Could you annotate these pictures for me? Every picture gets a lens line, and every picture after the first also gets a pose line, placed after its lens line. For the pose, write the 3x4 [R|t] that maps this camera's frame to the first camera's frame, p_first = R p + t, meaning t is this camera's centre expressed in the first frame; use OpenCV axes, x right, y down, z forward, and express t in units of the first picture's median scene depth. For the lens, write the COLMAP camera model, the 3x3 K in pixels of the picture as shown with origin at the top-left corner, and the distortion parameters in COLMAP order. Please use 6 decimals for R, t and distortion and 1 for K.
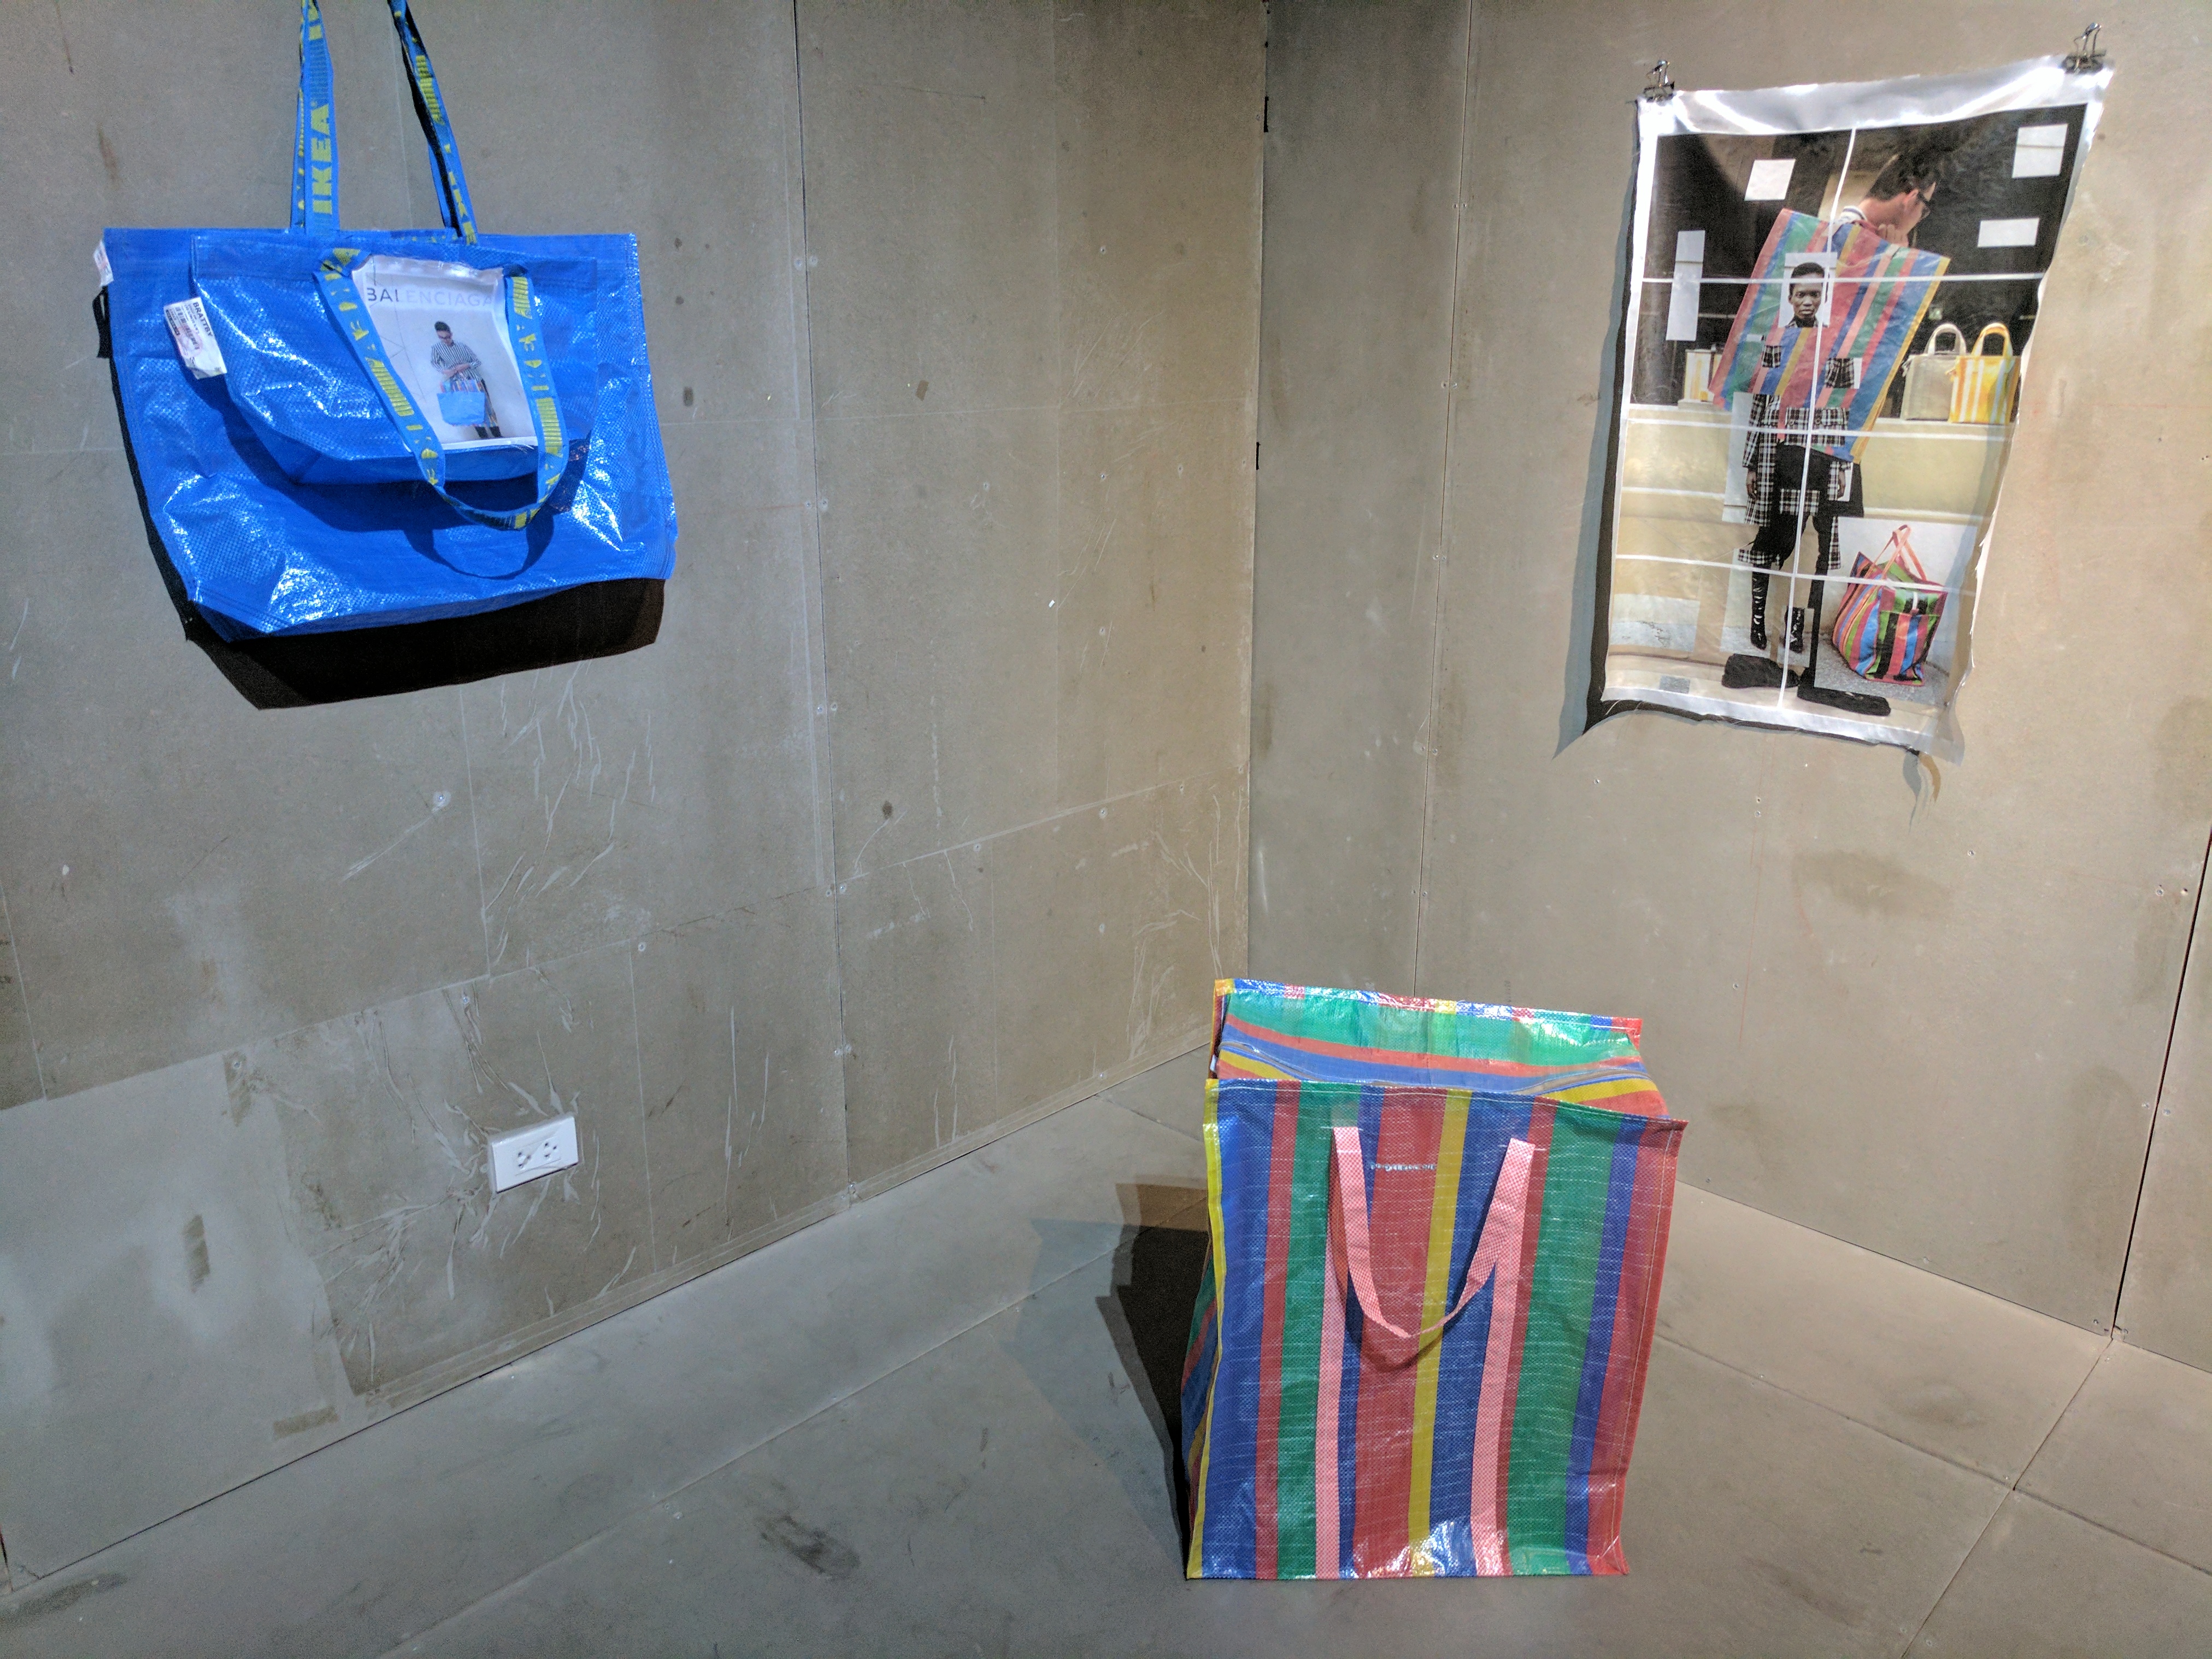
lens RADIAL K [[1645.2, 0, 1106.0], [0, 1645.2, 829.5], [0, 0, 1]] dist [0.010543, 0.000370]
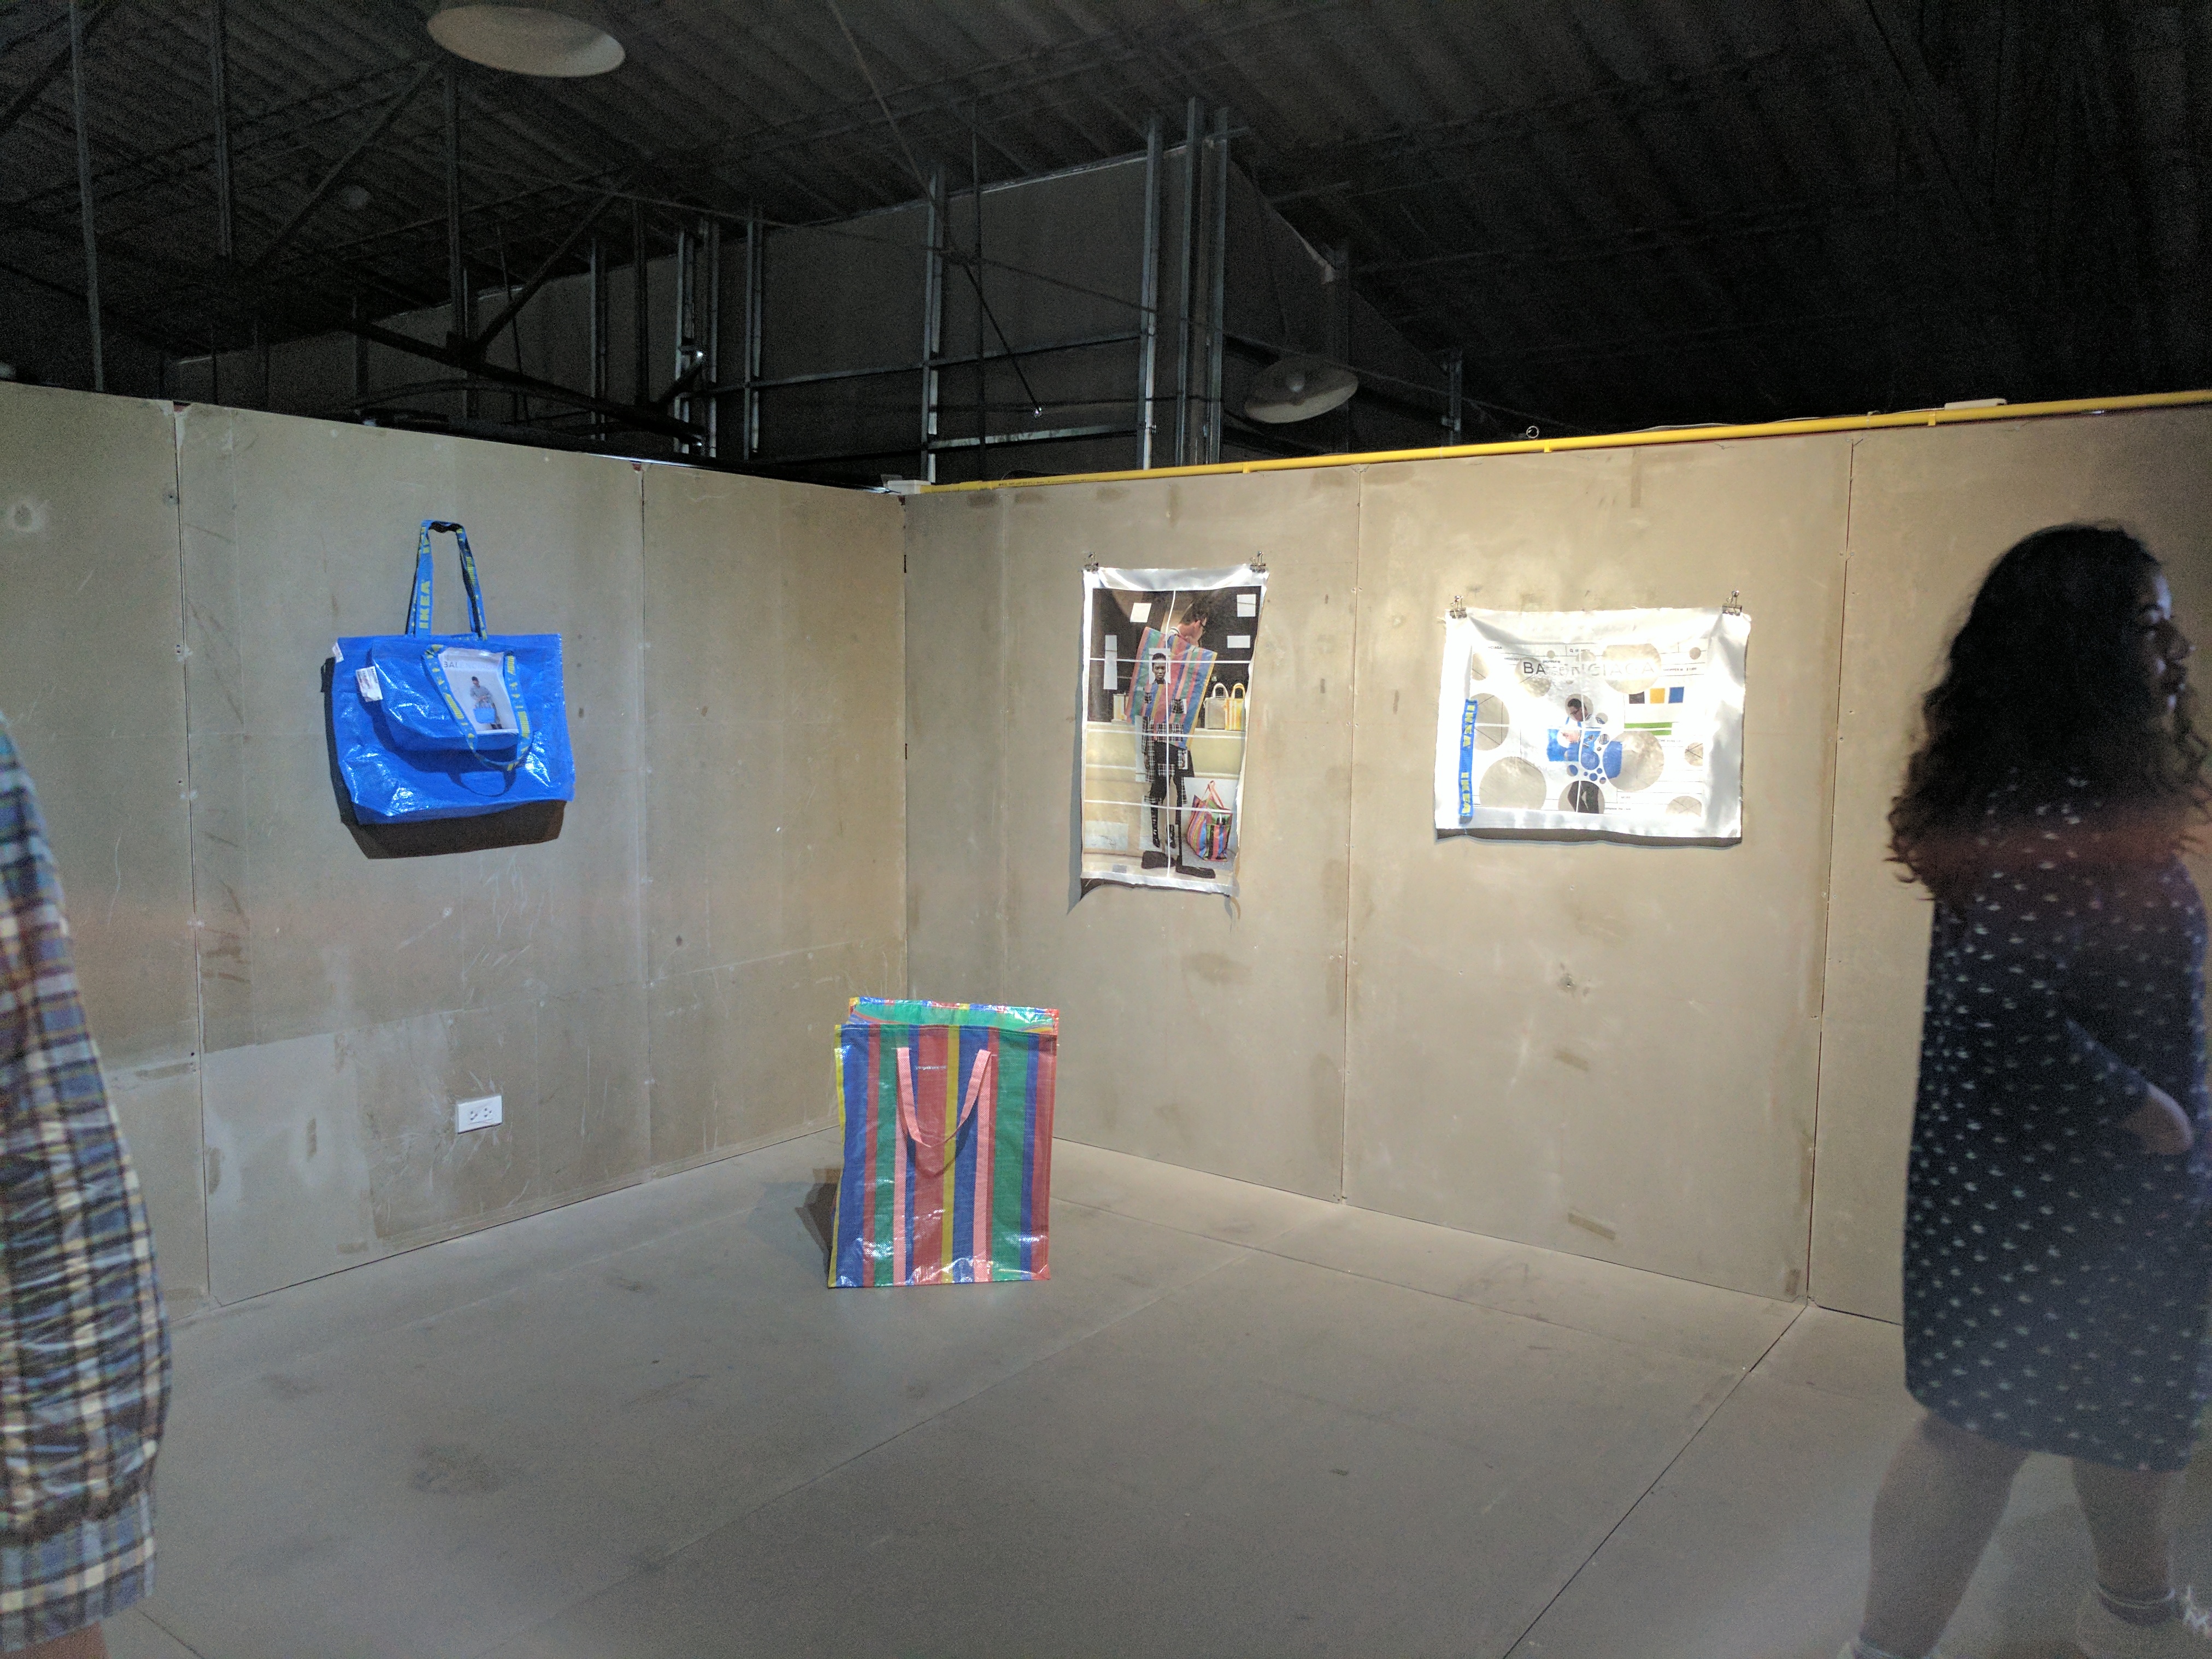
lens RADIAL K [[1668.5, 0, 1106.0], [0, 1668.5, 829.5], [0, 0, 1]] dist [-0.006282, -0.004754]
pose [[0.991989, -0.001851, 0.126307, 0.110451], [0.026923, 0.980017, -0.197084, 0.274287], [-0.123418, 0.198905, 0.972216, -0.953486]]
